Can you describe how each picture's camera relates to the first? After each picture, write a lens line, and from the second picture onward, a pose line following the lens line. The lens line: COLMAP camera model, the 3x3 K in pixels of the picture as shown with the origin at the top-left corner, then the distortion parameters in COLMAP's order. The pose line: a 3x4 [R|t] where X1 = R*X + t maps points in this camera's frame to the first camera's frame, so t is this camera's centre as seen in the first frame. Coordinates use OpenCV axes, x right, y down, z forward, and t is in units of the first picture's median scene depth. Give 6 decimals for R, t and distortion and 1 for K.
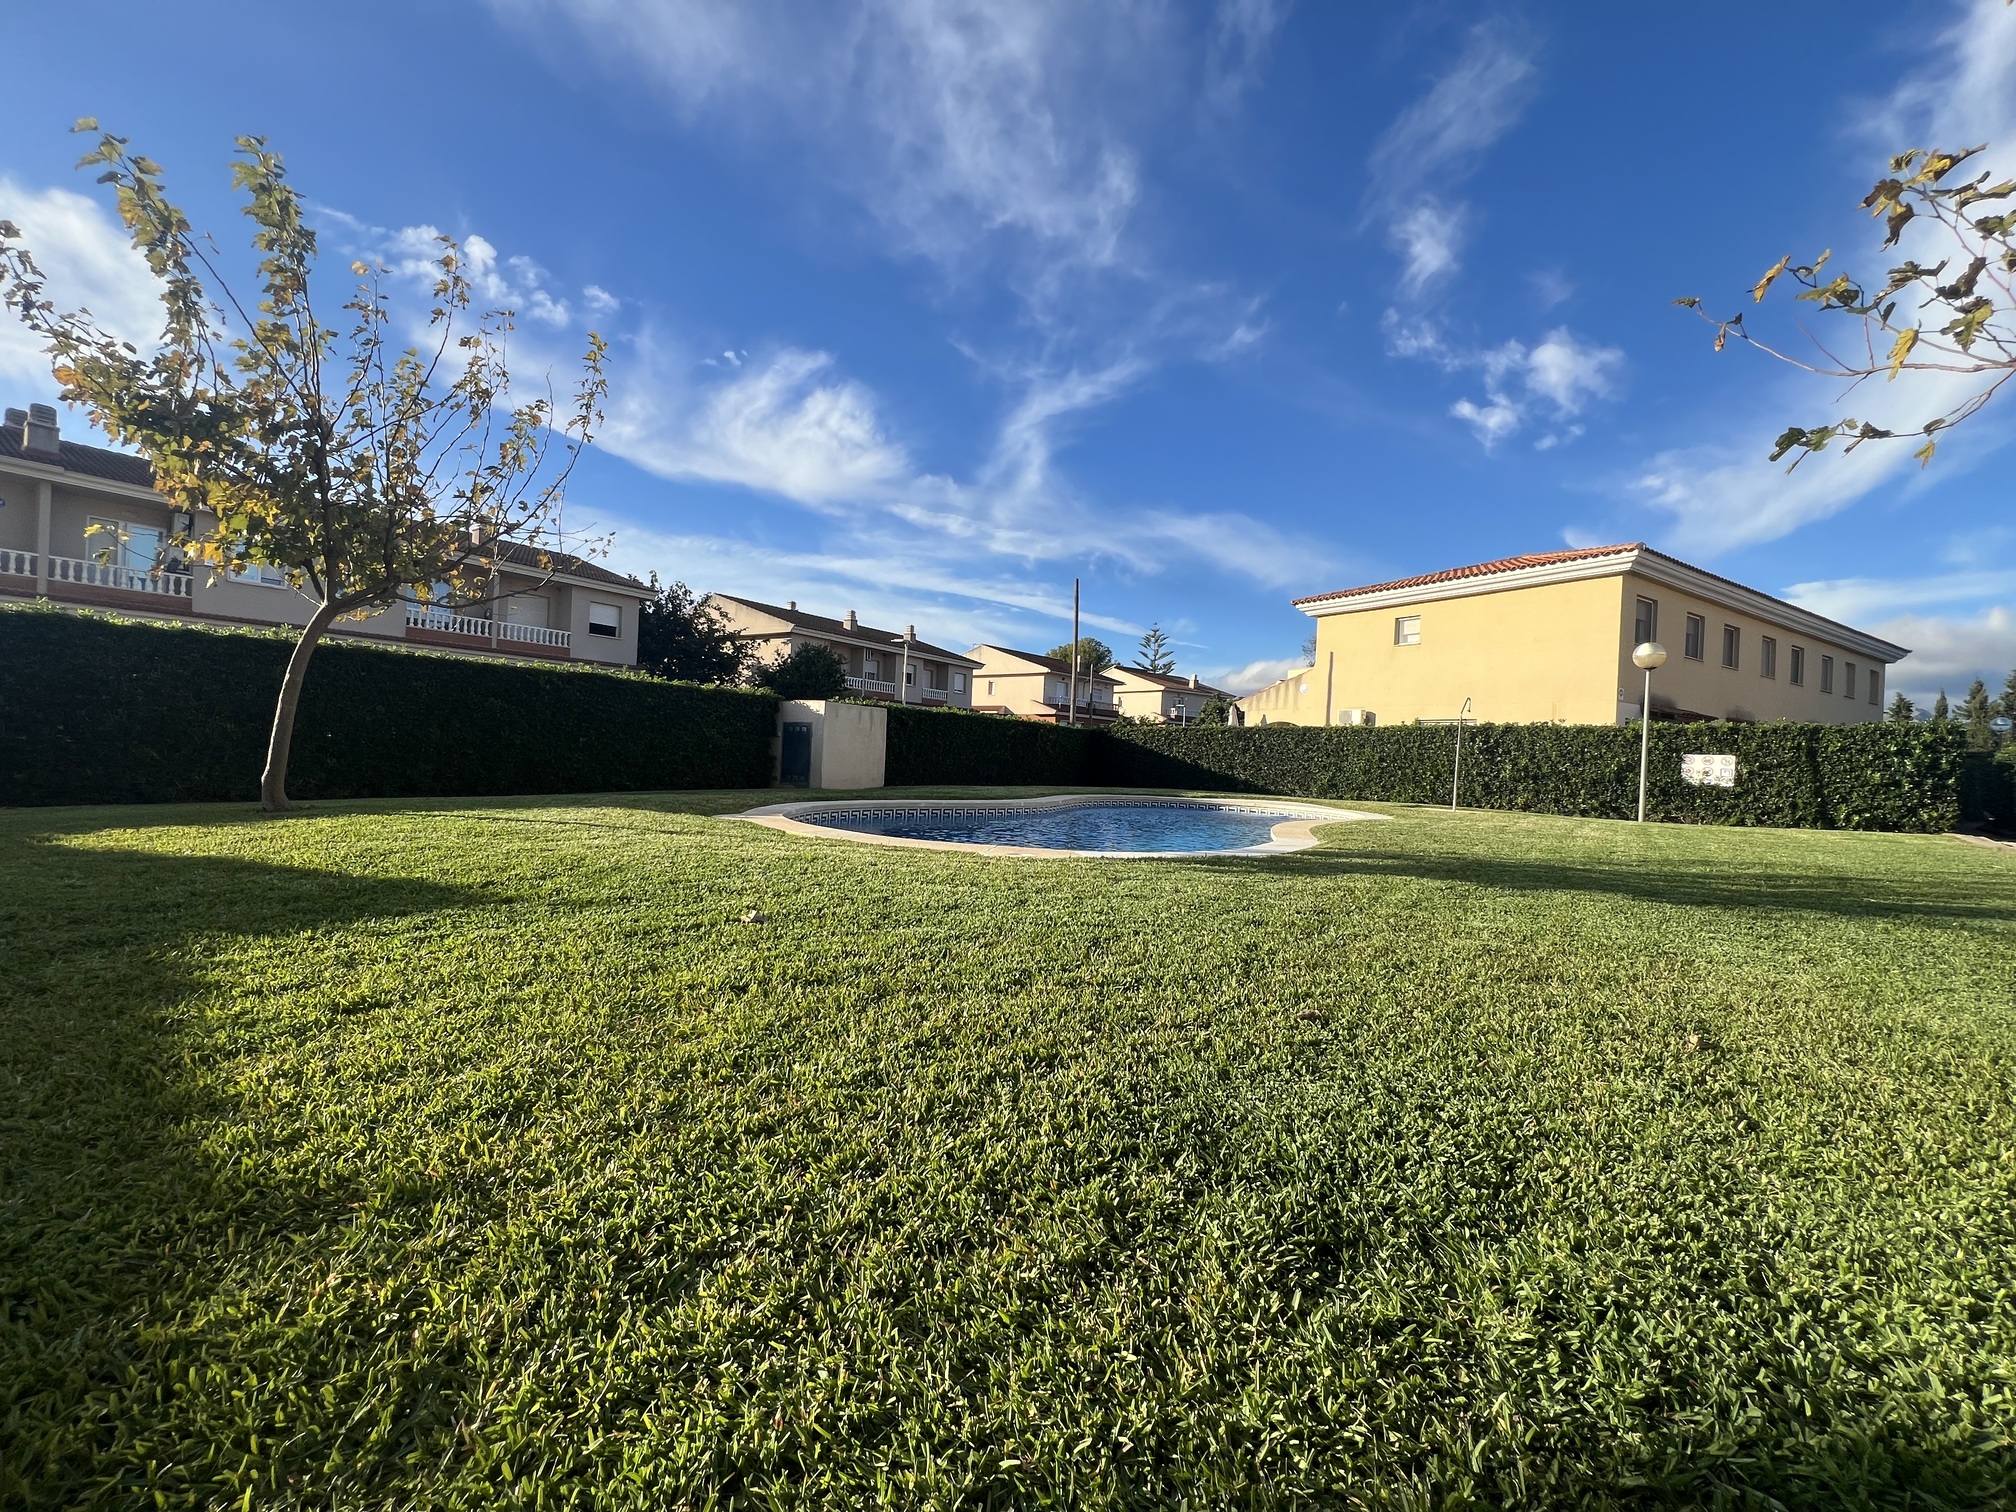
lens RADIAL K [[803.7, 0, 1009.8], [0, 803.7, 752.9], [0, 0, 1]] dist [0.000040, -0.000116]
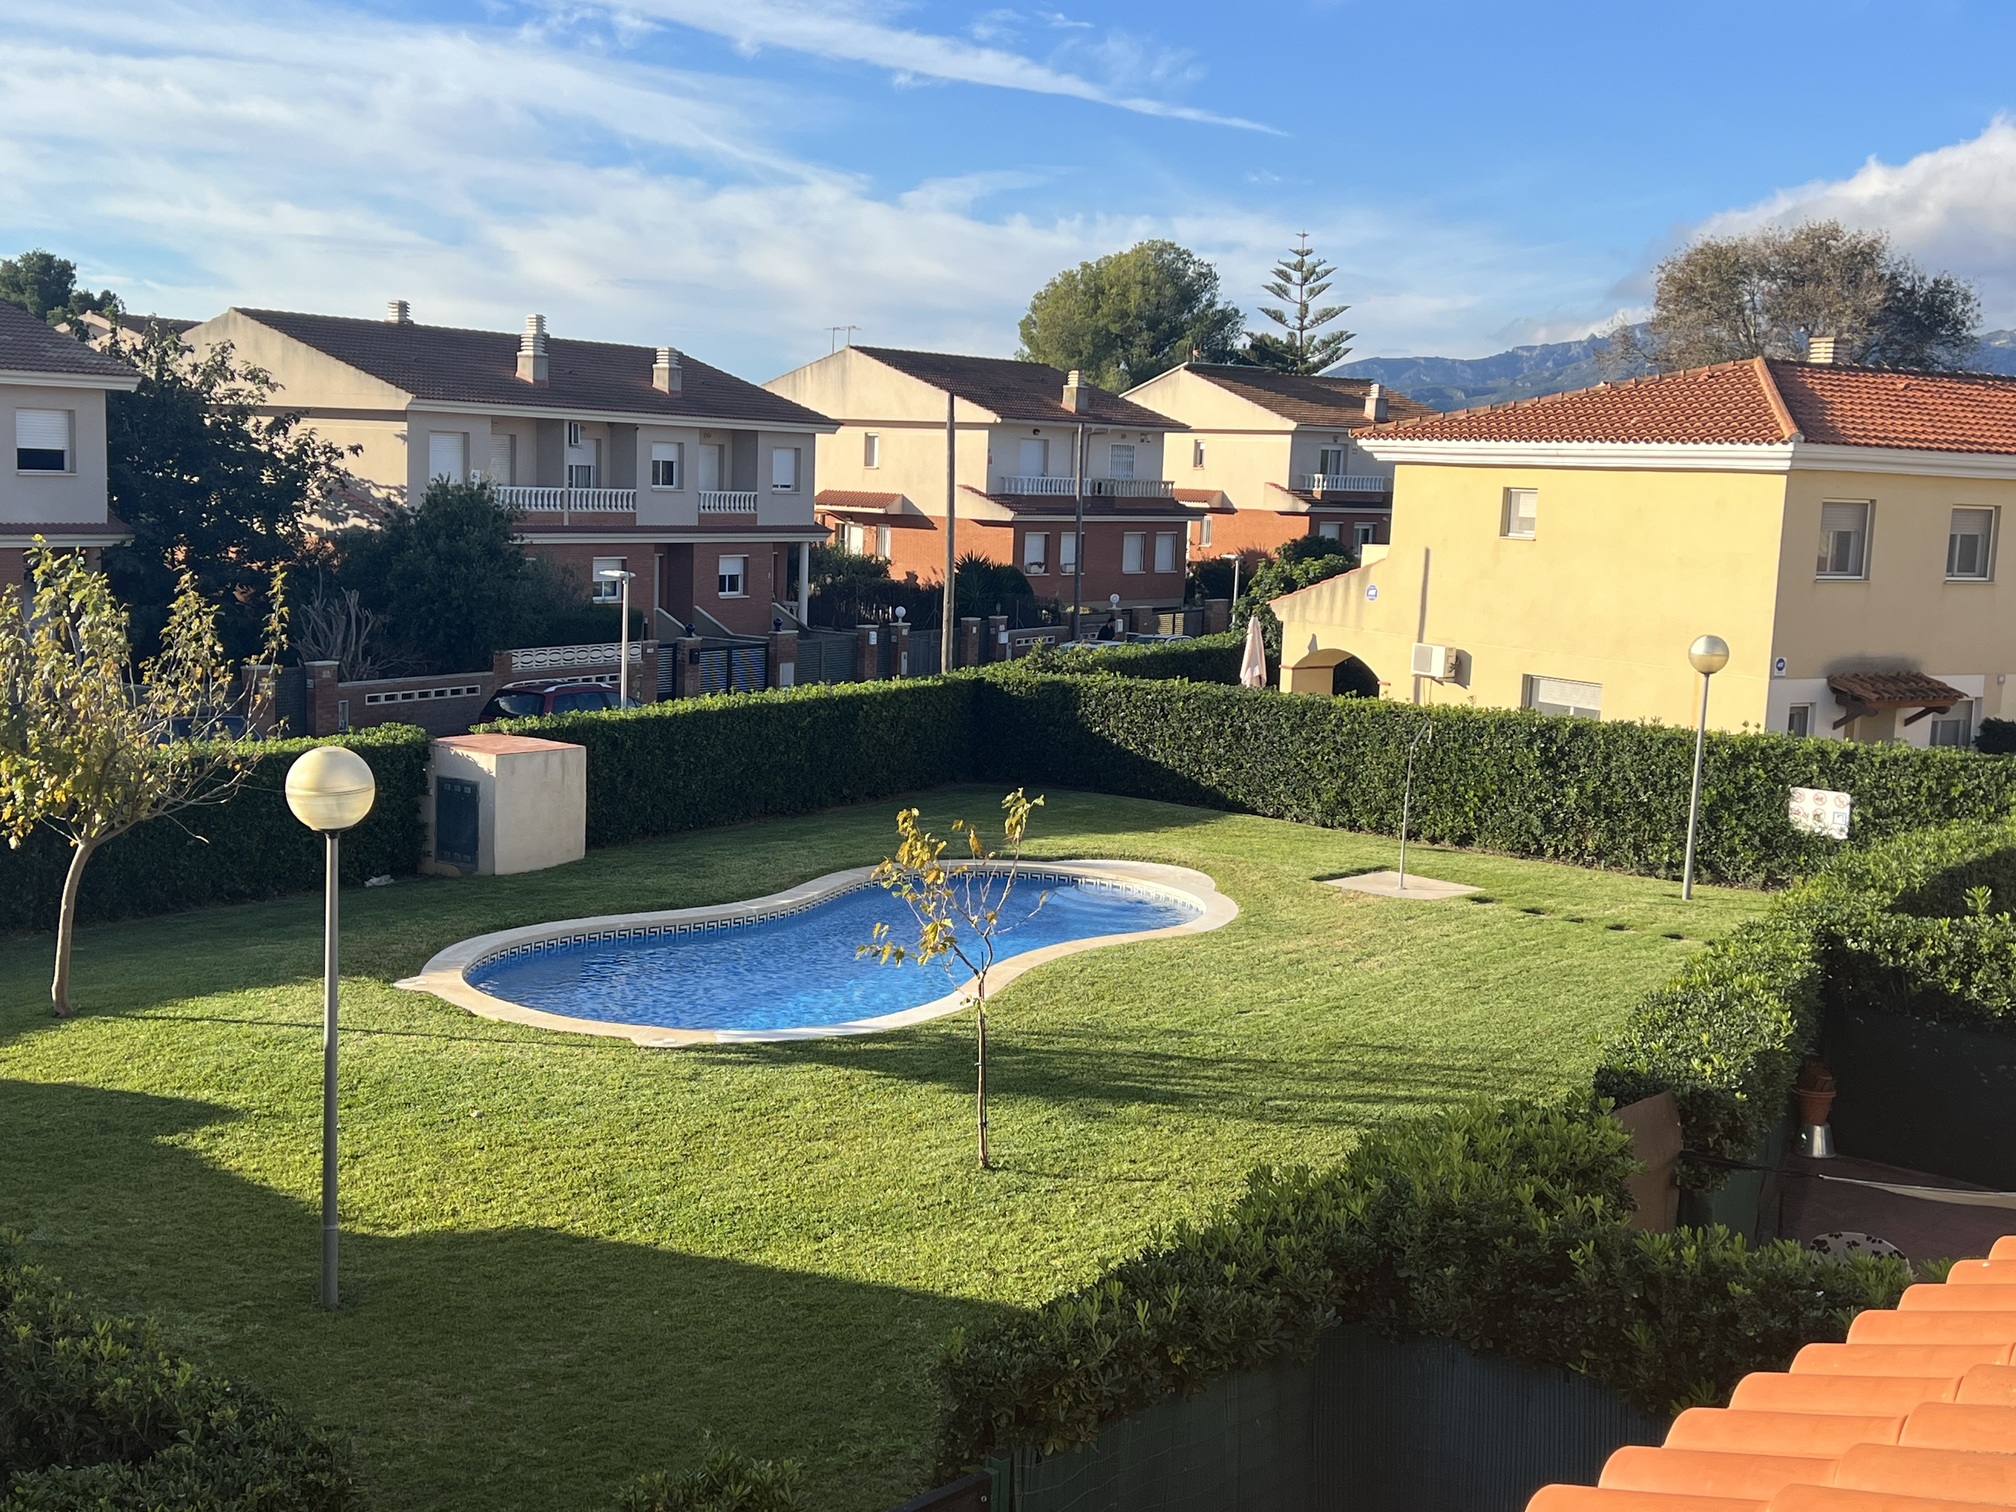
lens RADIAL K [[2306.1, 0, 1009.0], [0, 2306.1, 760.6], [0, 0, 1]] dist [0.062728, 0.000000]
pose [[0.999950, -0.008970, -0.004322, 0.183453], [0.009449, 0.991757, 0.127782, -0.244317], [0.003140, -0.127816, 0.991793, -0.809764]]
